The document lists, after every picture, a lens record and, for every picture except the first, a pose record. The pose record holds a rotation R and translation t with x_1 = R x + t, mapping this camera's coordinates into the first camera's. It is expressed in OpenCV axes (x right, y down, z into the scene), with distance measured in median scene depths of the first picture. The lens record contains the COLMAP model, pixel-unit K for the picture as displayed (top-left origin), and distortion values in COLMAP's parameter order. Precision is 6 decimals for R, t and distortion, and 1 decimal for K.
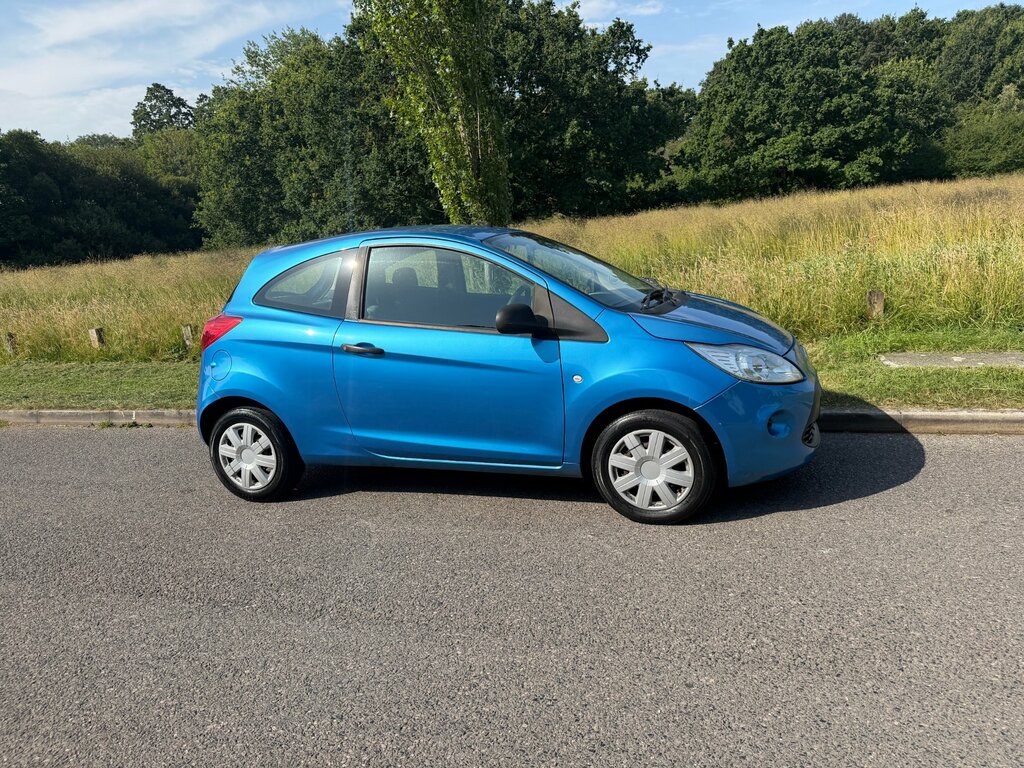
lens RADIAL K [[693.1, 0, 517.4], [0, 693.1, 388.0], [0, 0, 1]] dist [0.006493, -0.013443]
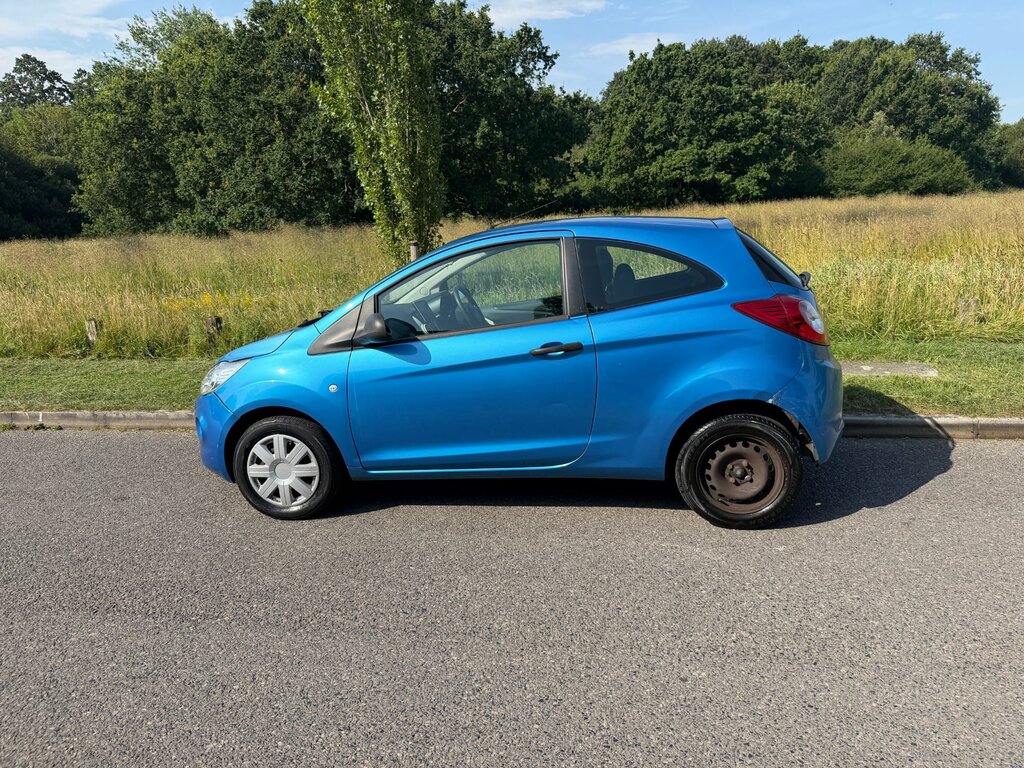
lens RADIAL K [[693.1, 0, 512.4], [0, 693.1, 387.2], [0, 0, 1]] dist [0.006493, -0.013443]
pose [[0.990861, 0.008524, 0.134618, -0.069111], [-0.008441, 0.999964, -0.001188, -0.006205], [-0.134623, 0.000041, 0.990897, -0.006399]]
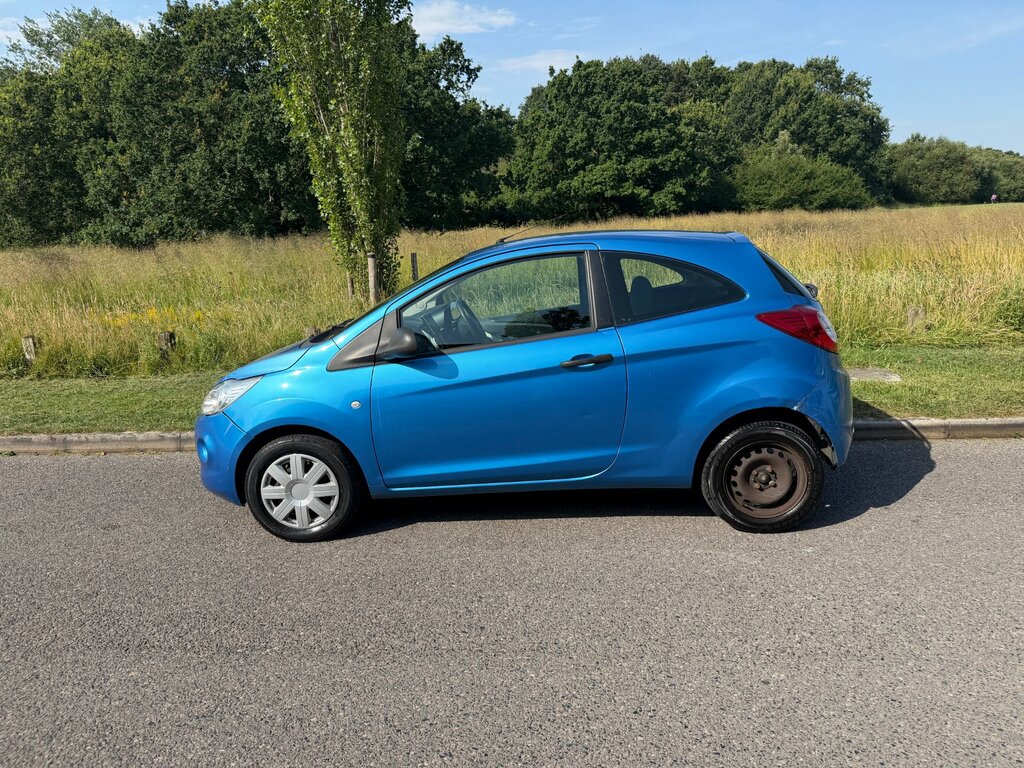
lens RADIAL K [[693.1, 0, 506.9], [0, 693.1, 391.3], [0, 0, 1]] dist [0.006493, -0.013443]
pose [[0.971952, -0.009304, 0.234995, -0.172771], [0.012455, 0.999851, -0.011931, -0.007673], [-0.234849, 0.014523, 0.971923, 0.015831]]
